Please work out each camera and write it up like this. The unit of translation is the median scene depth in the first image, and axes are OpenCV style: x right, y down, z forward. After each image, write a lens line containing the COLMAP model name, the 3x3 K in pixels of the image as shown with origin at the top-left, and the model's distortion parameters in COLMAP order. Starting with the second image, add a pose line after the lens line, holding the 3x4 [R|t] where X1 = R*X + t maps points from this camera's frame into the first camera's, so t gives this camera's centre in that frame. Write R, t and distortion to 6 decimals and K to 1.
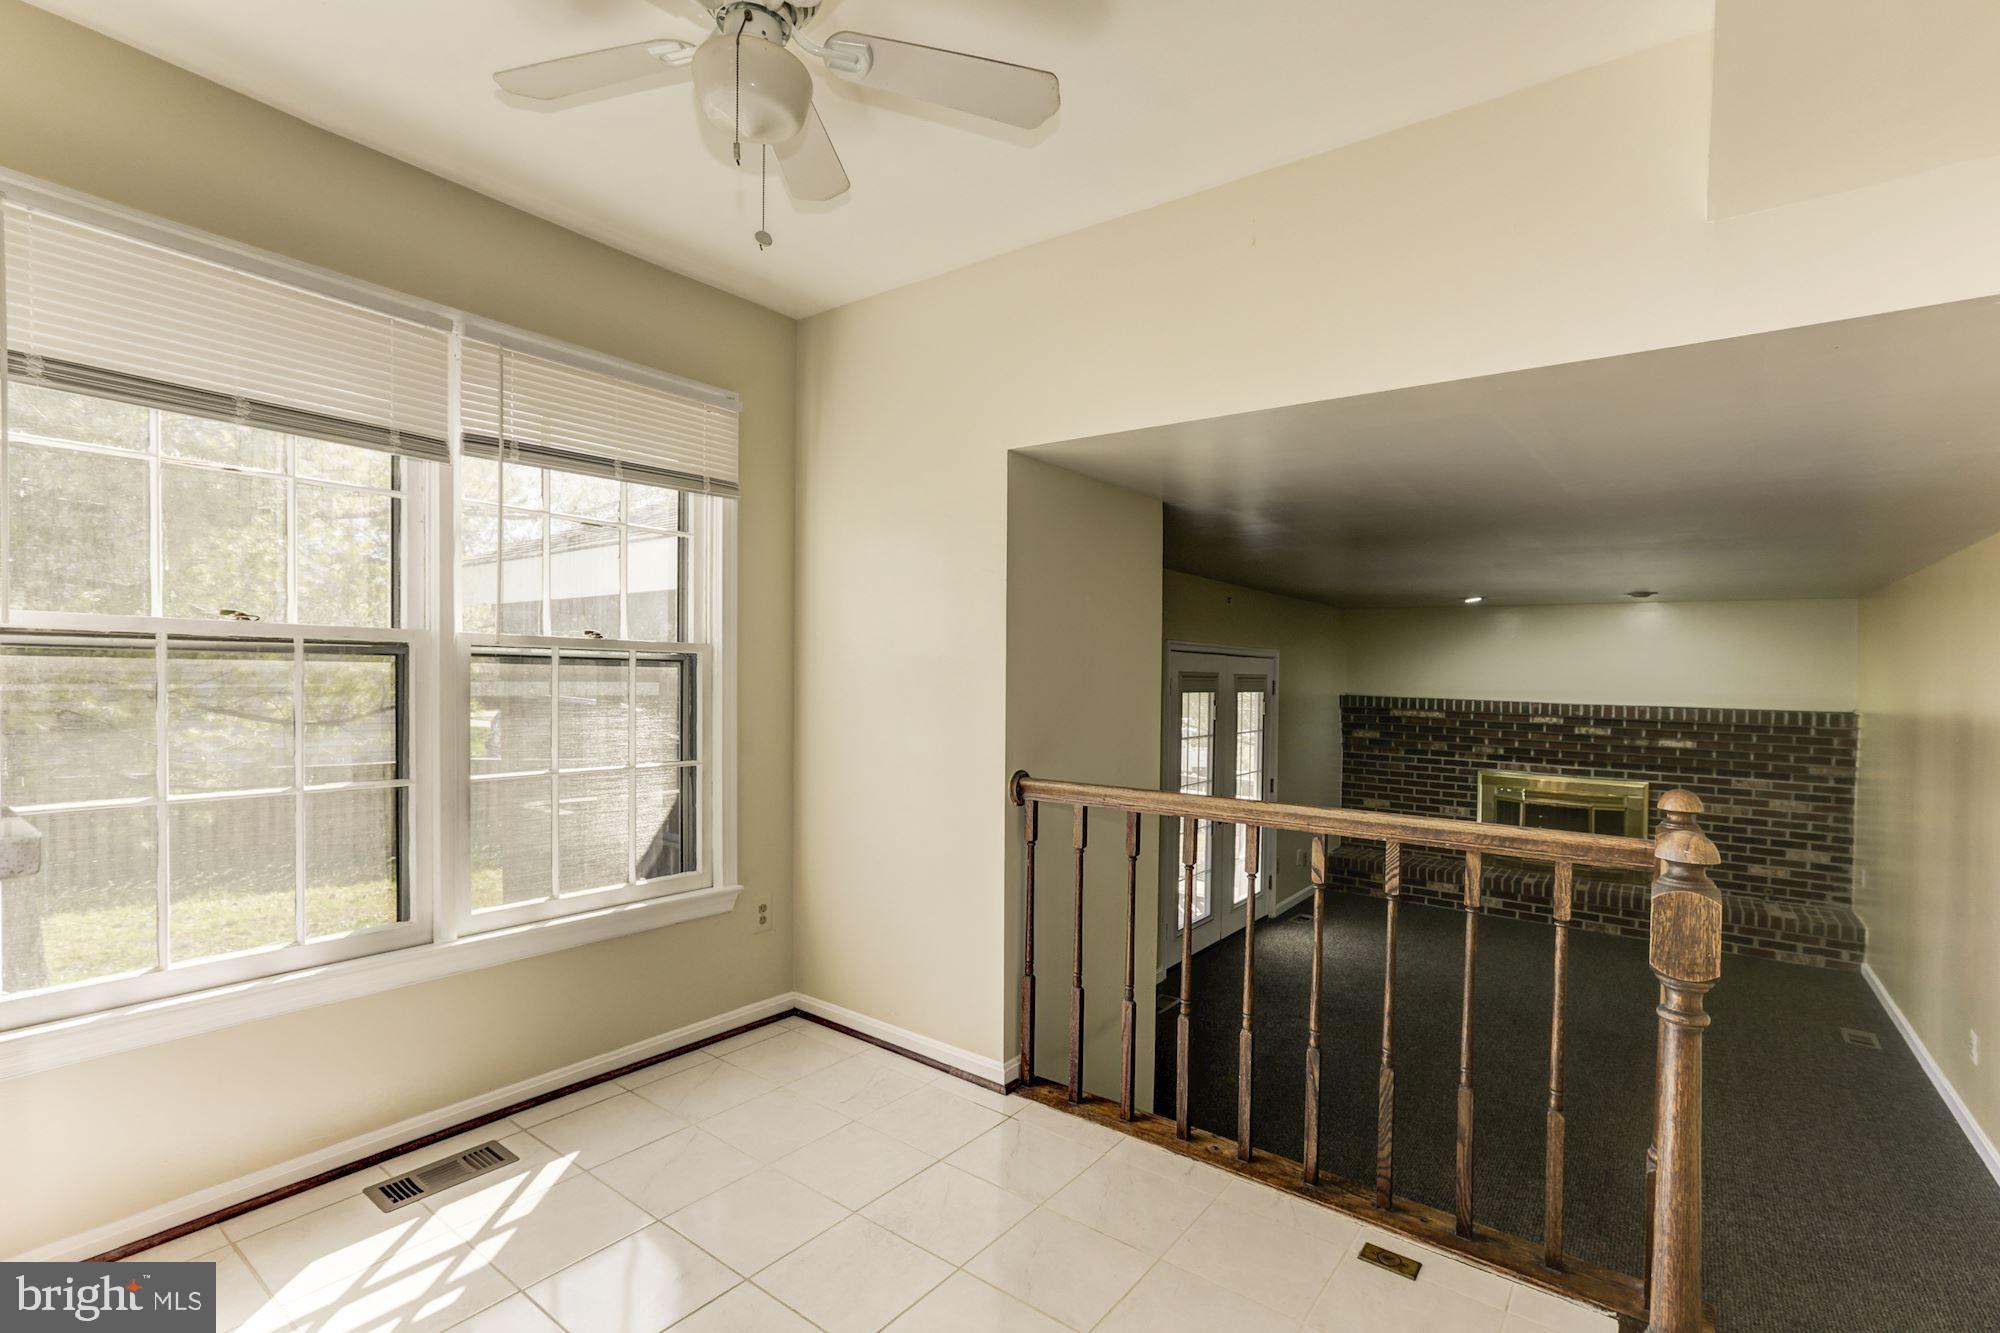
lens RADIAL K [[899.5, 0, 970.9], [0, 899.5, 673.5], [0, 0, 1]] dist [-0.024436, 0.008068]
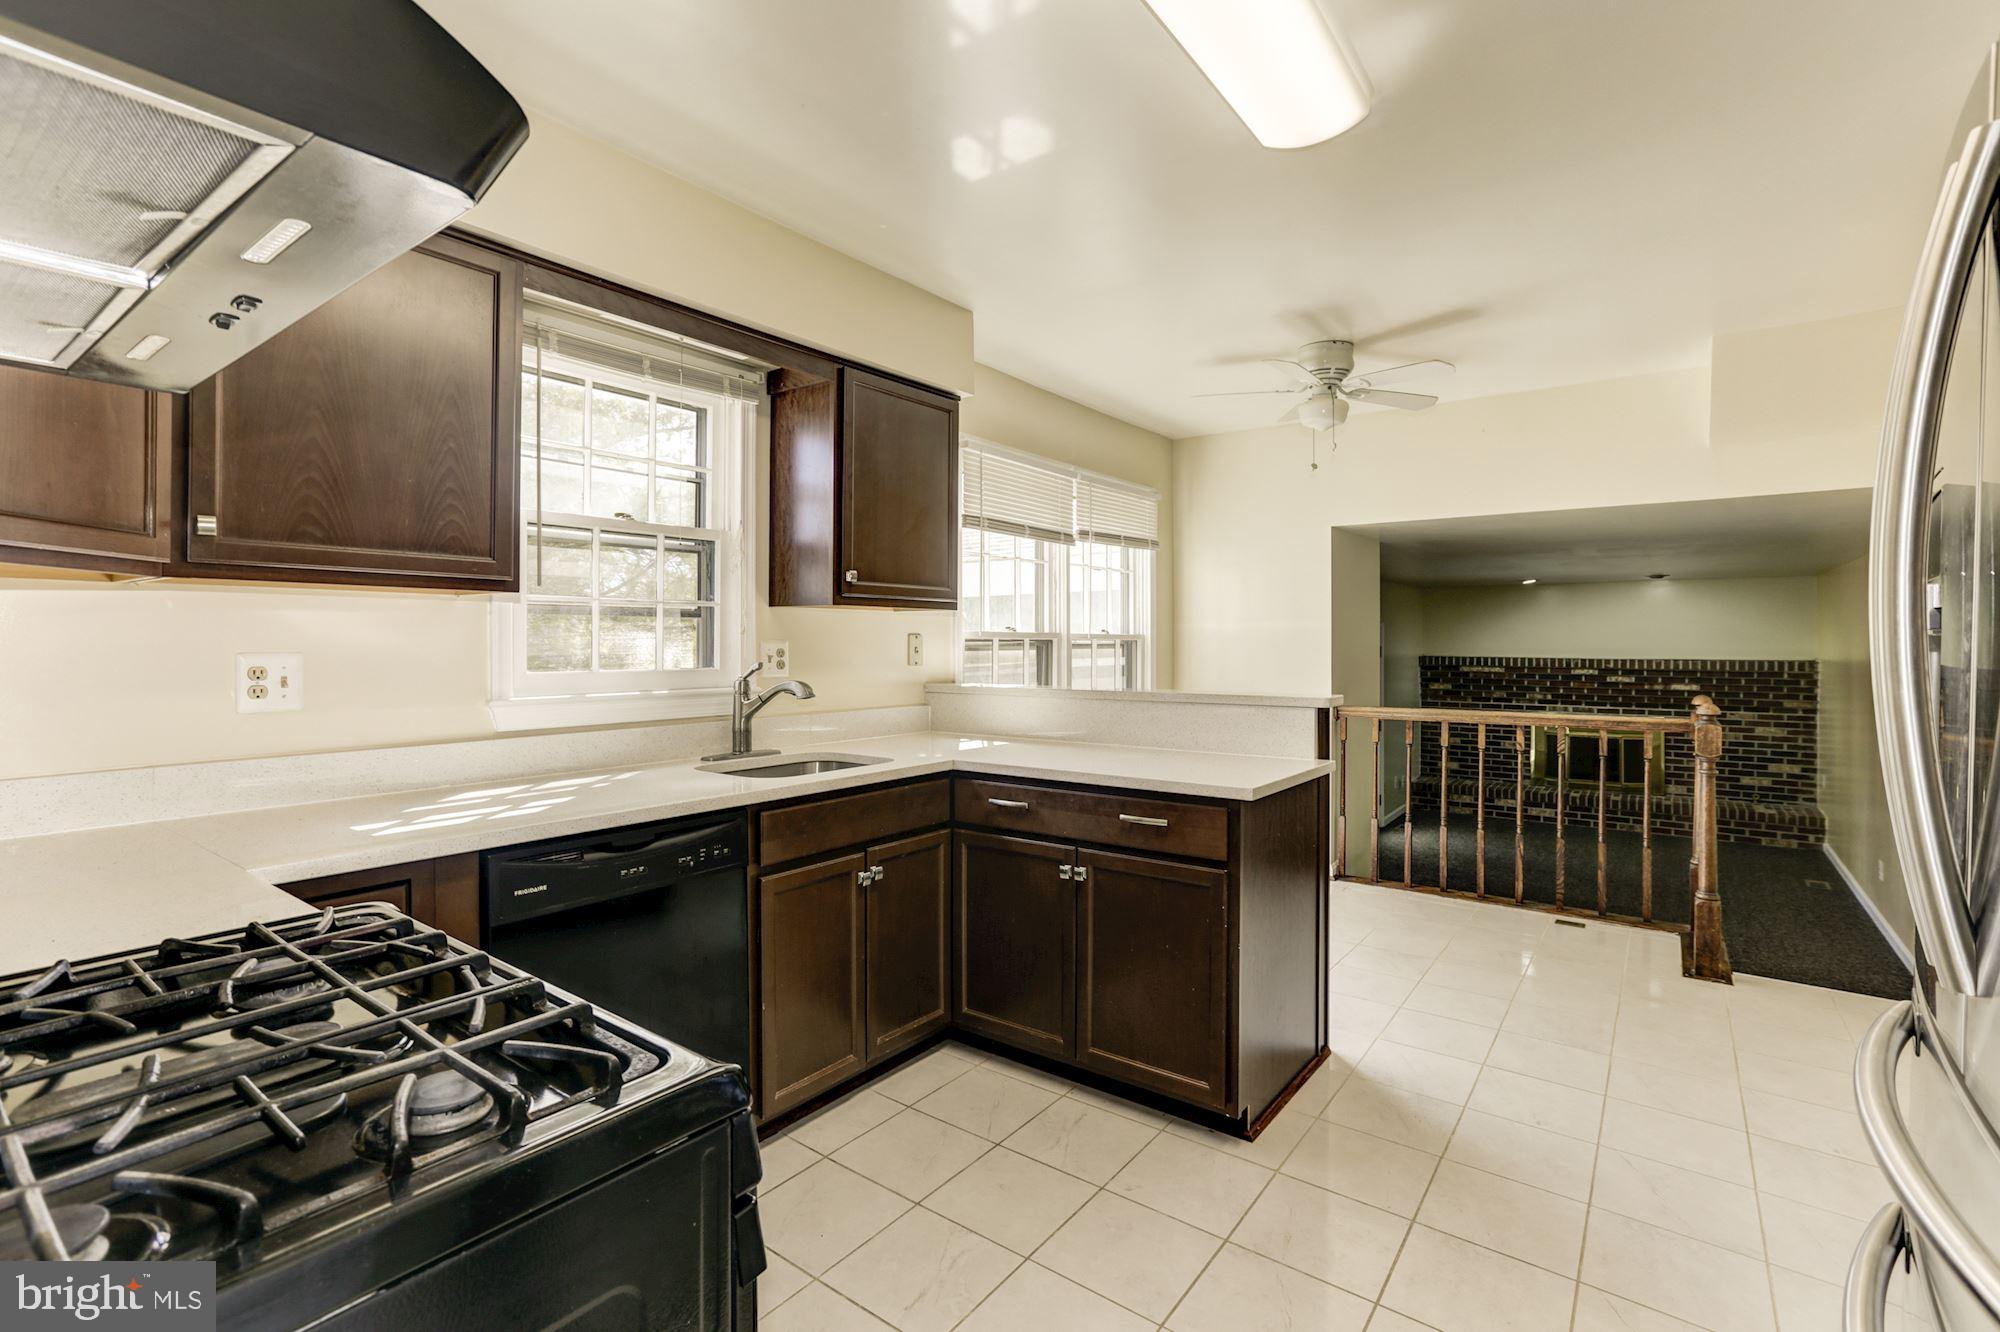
lens RADIAL K [[915.2, 0, 991.6], [0, 915.2, 645.8], [0, 0, 1]] dist [-0.001785, 0.000448]
pose [[0.999252, -0.022181, 0.031683, -0.292964], [0.022066, 0.999749, 0.003960, -0.011118], [-0.031763, -0.003258, 0.999490, -0.344319]]
